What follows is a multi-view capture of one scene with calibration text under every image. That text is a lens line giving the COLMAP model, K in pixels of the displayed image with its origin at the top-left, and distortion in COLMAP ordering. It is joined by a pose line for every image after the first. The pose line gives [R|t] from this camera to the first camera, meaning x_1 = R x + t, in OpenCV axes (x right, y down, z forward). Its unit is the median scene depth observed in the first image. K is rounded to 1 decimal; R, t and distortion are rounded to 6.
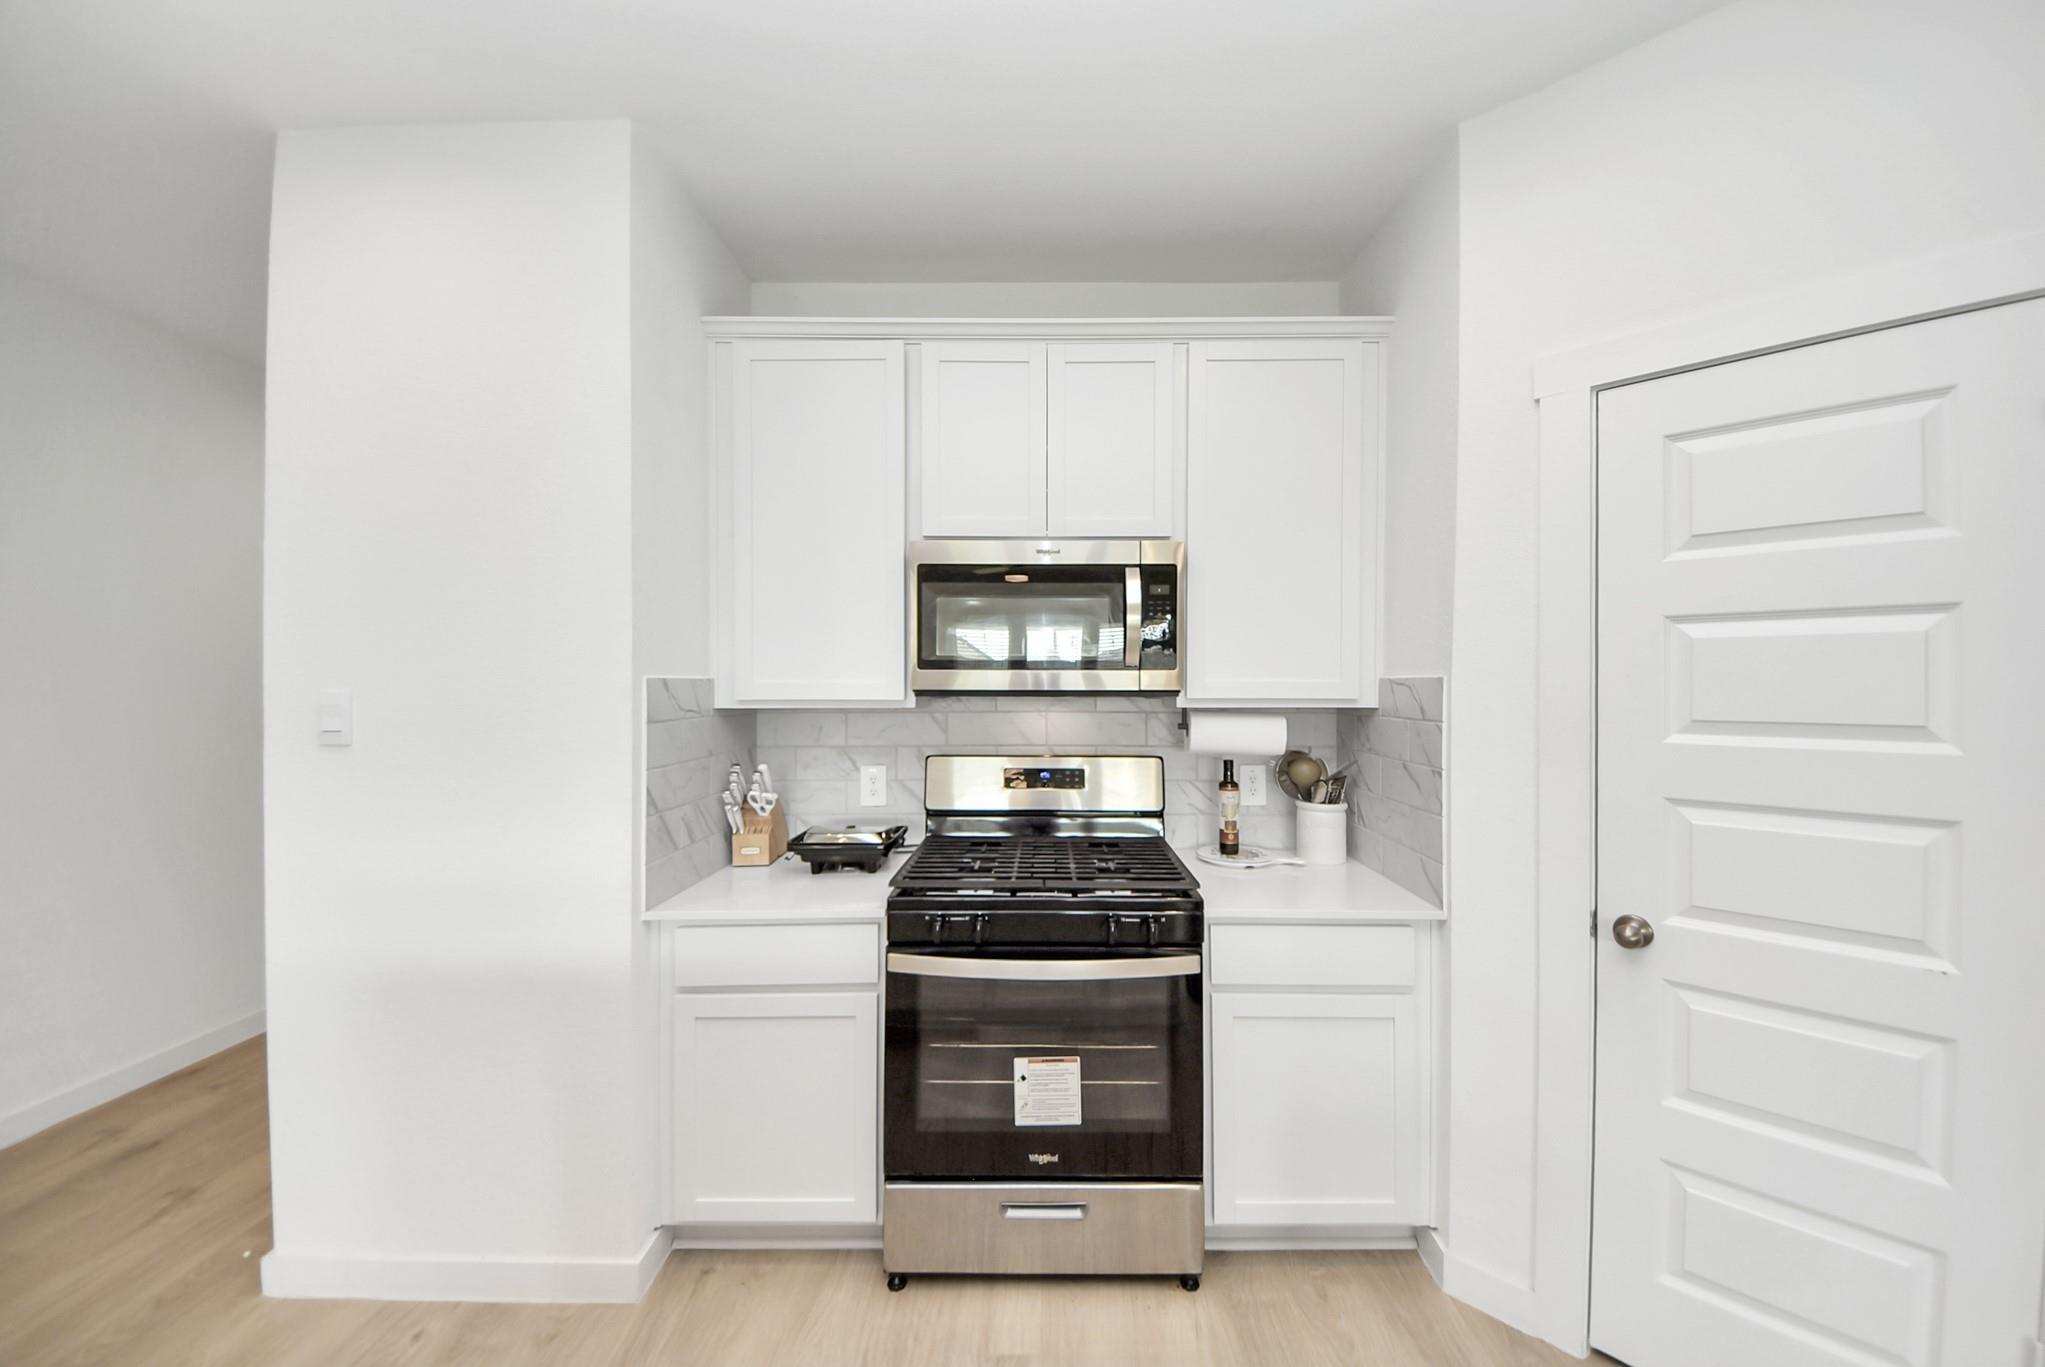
lens RADIAL K [[704.8, 0, 1041.5], [0, 704.8, 681.2], [0, 0, 1]] dist [-0.012614, -0.001857]
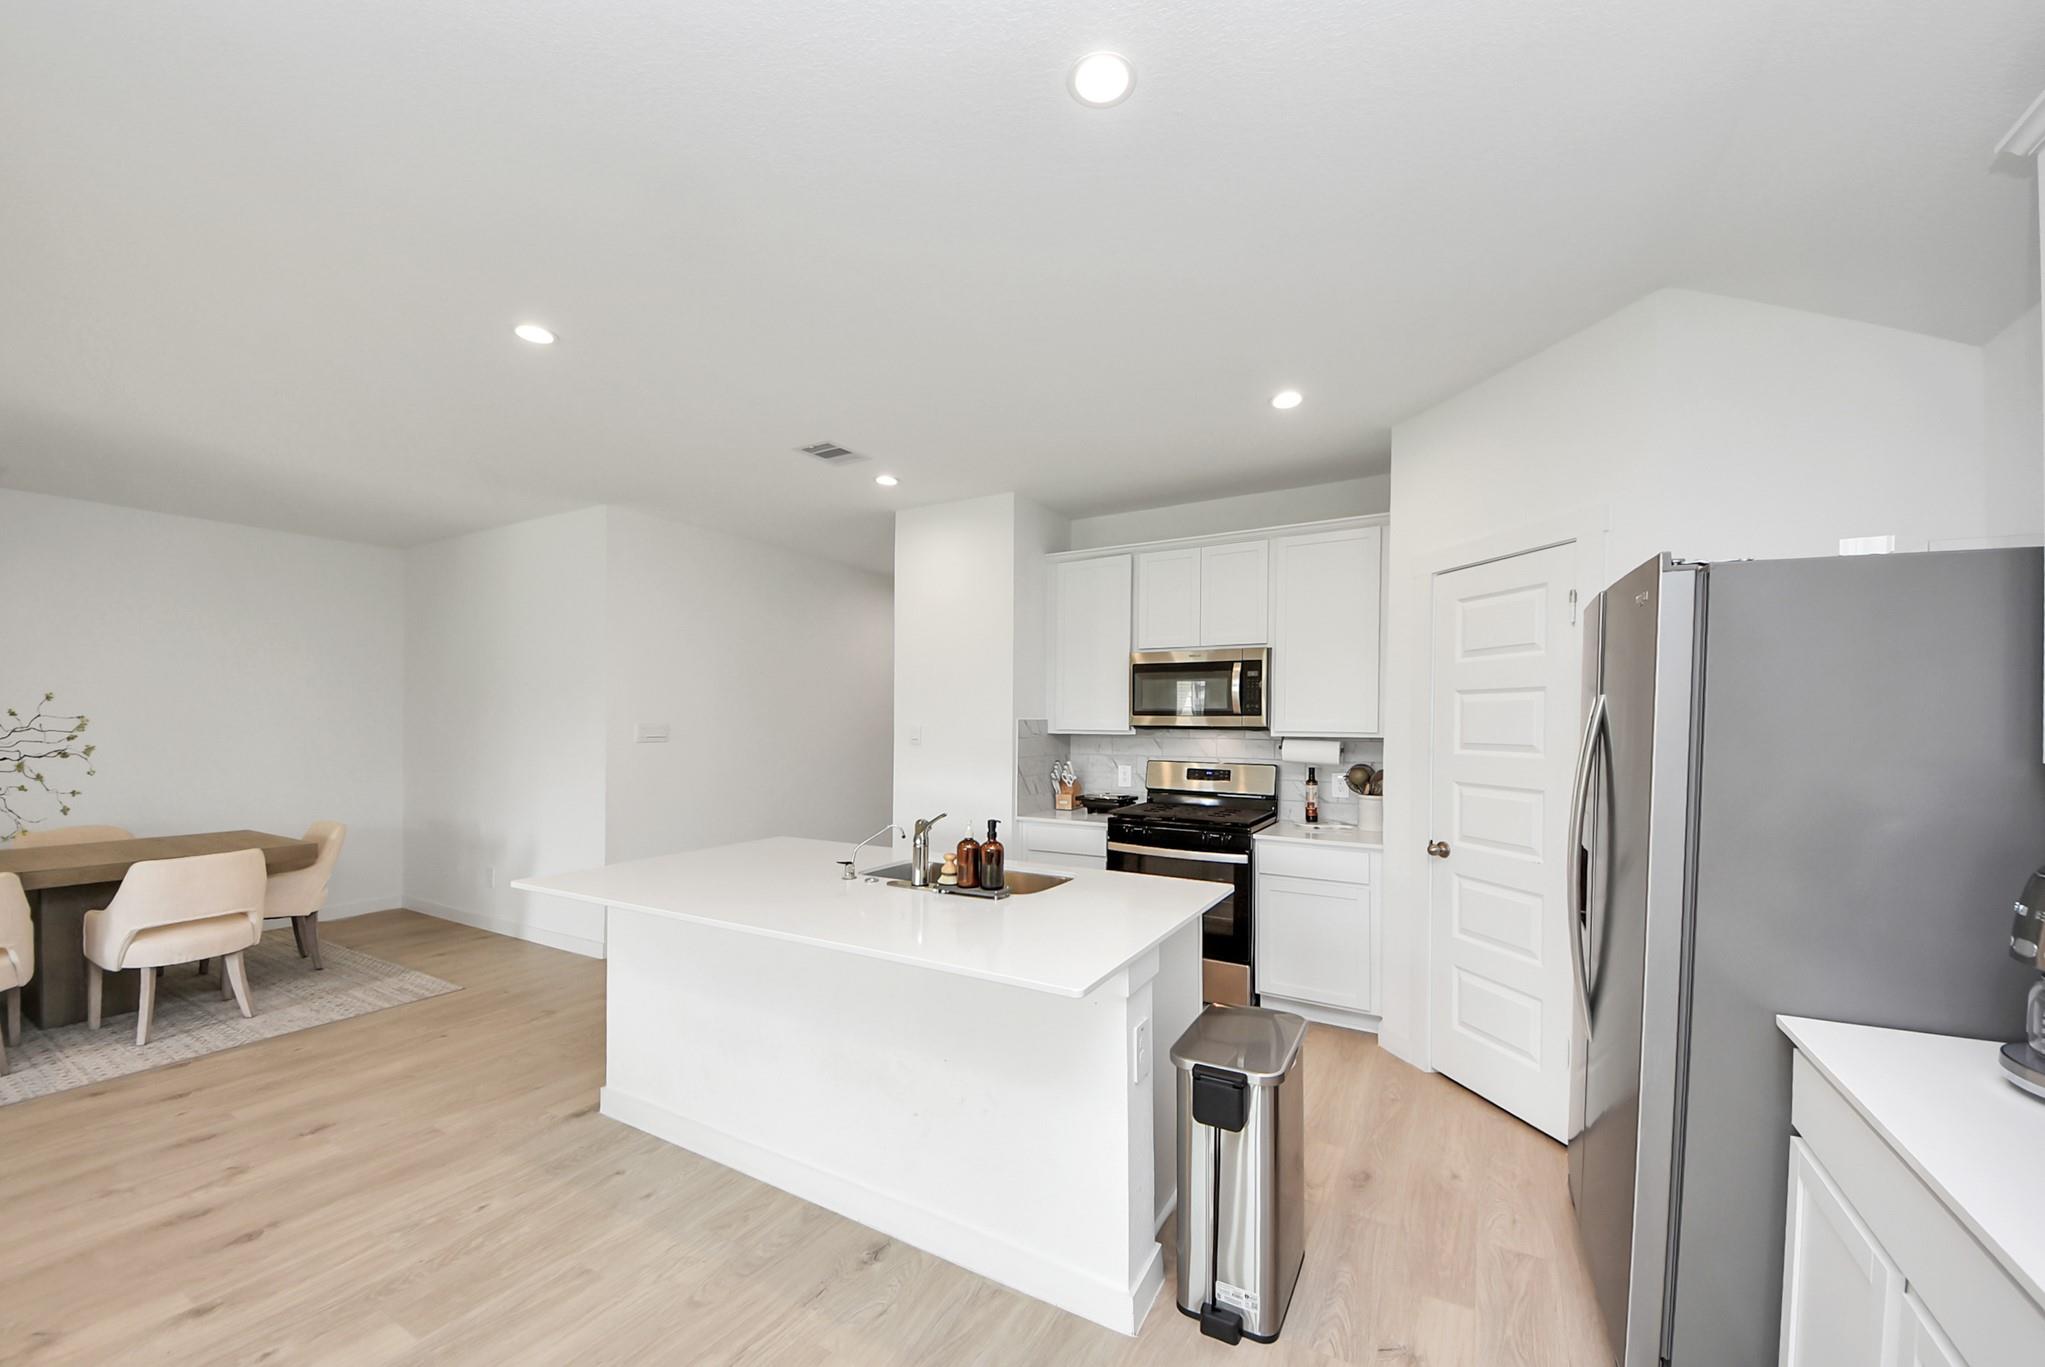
lens RADIAL K [[782.3, 0, 1014.7], [0, 782.3, 714.7], [0, 0, 1]] dist [-0.006360, -0.003327]
pose [[0.854987, -0.000762, -0.518649, 0.673682], [-0.000807, 0.999996, -0.002800, -0.011401], [0.518649, 0.002813, 0.854983, -1.070303]]
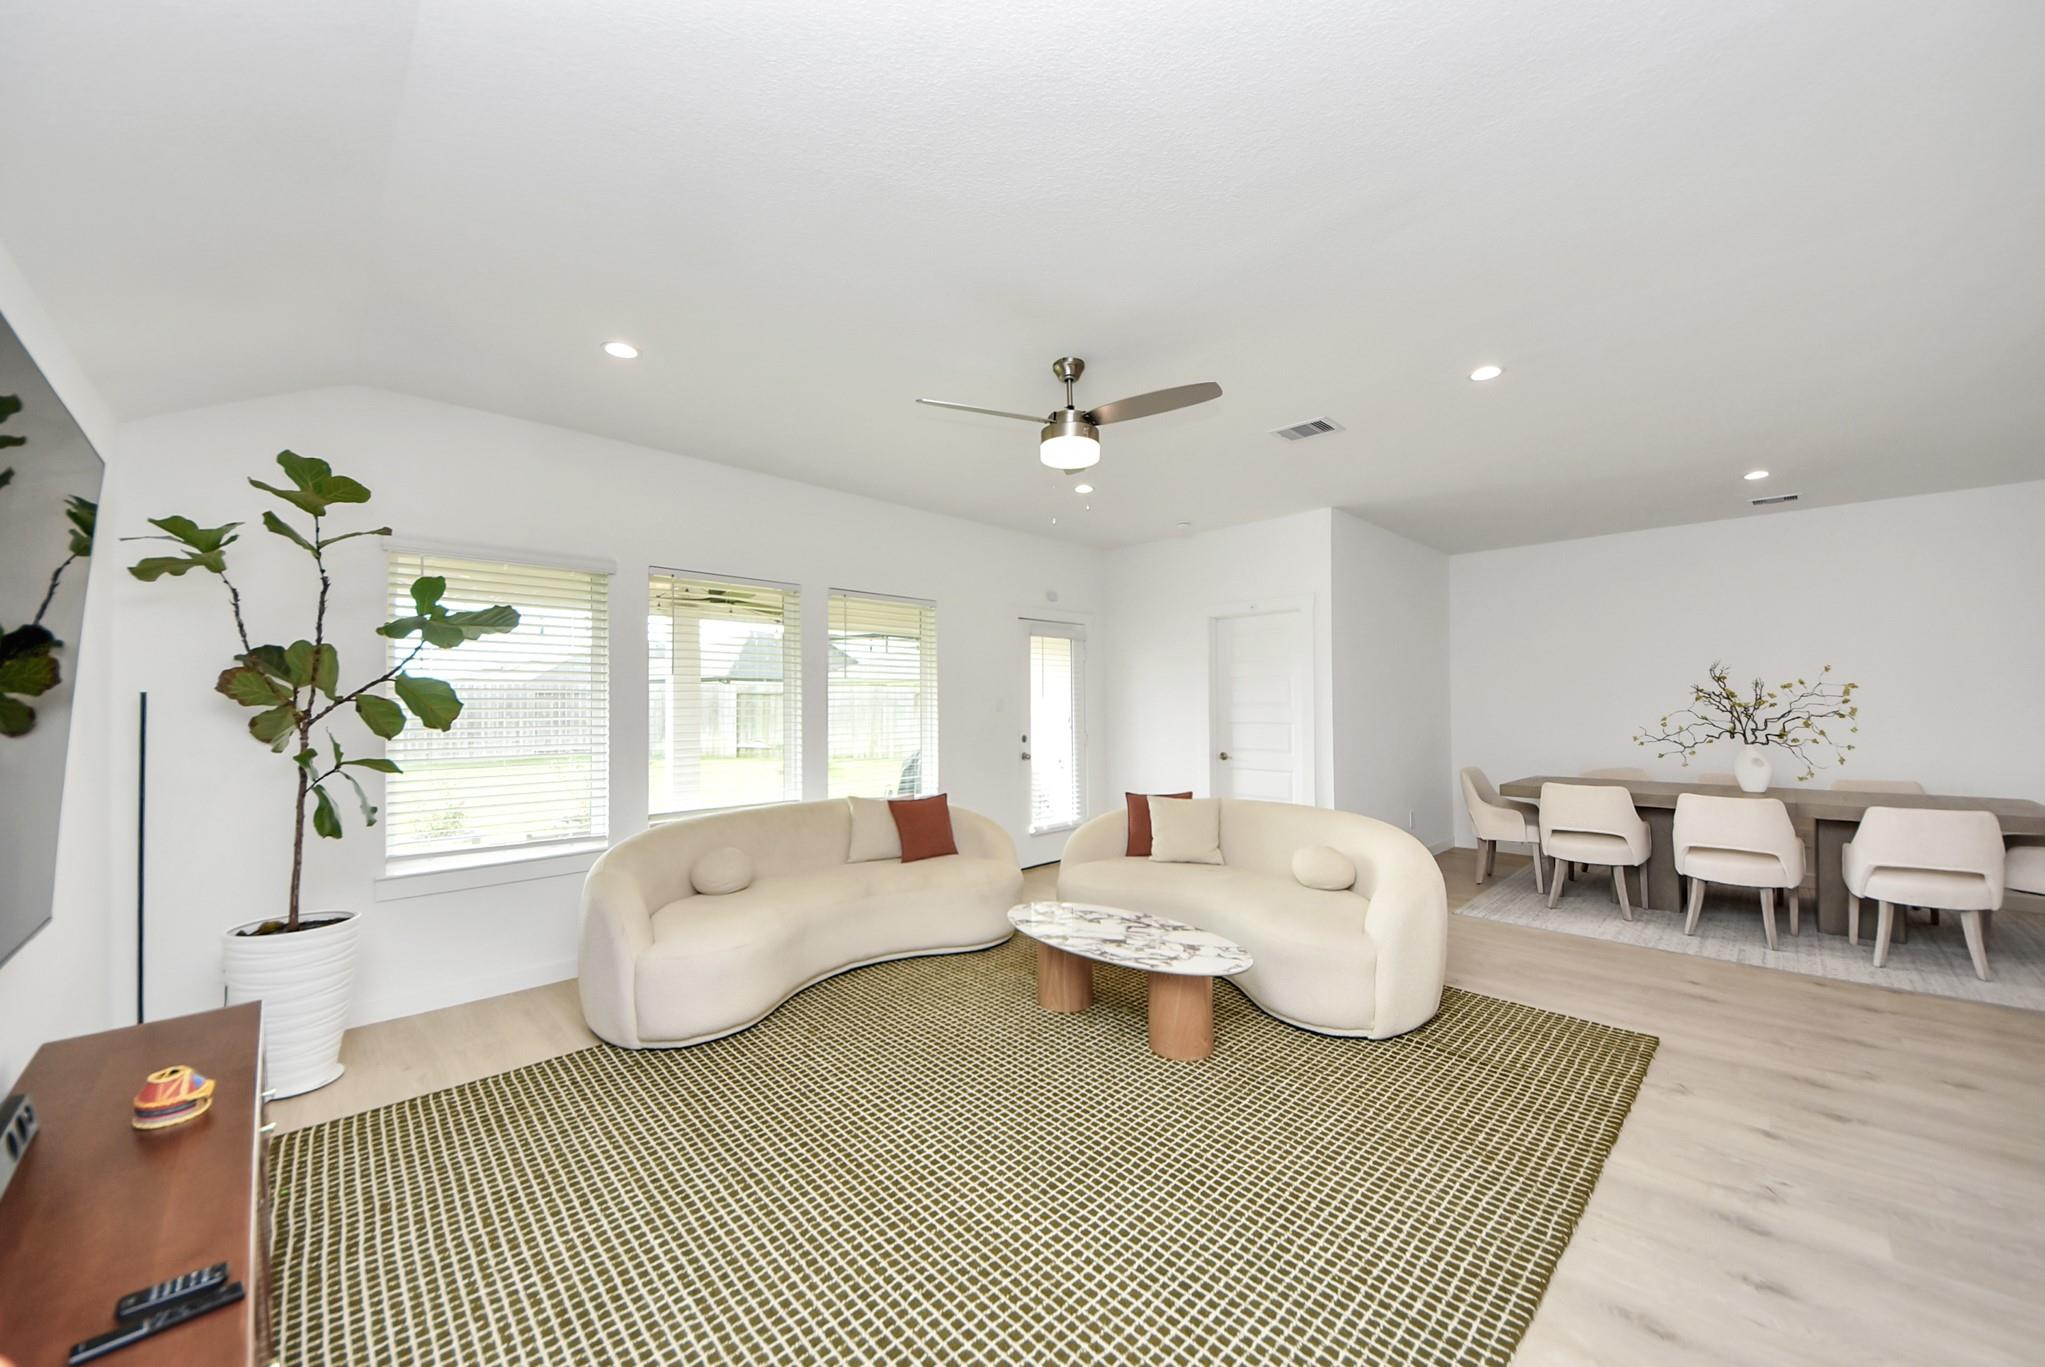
lens RADIAL K [[752.4, 0, 1047.8], [0, 752.4, 684.9], [0, 0, 1]] dist [0.000388, -0.007028]
pose [[-0.712761, -0.011455, -0.701314, 0.976886], [0.011481, 0.999542, -0.027995, 0.029238], [0.701313, -0.028006, -0.712303, -0.726385]]
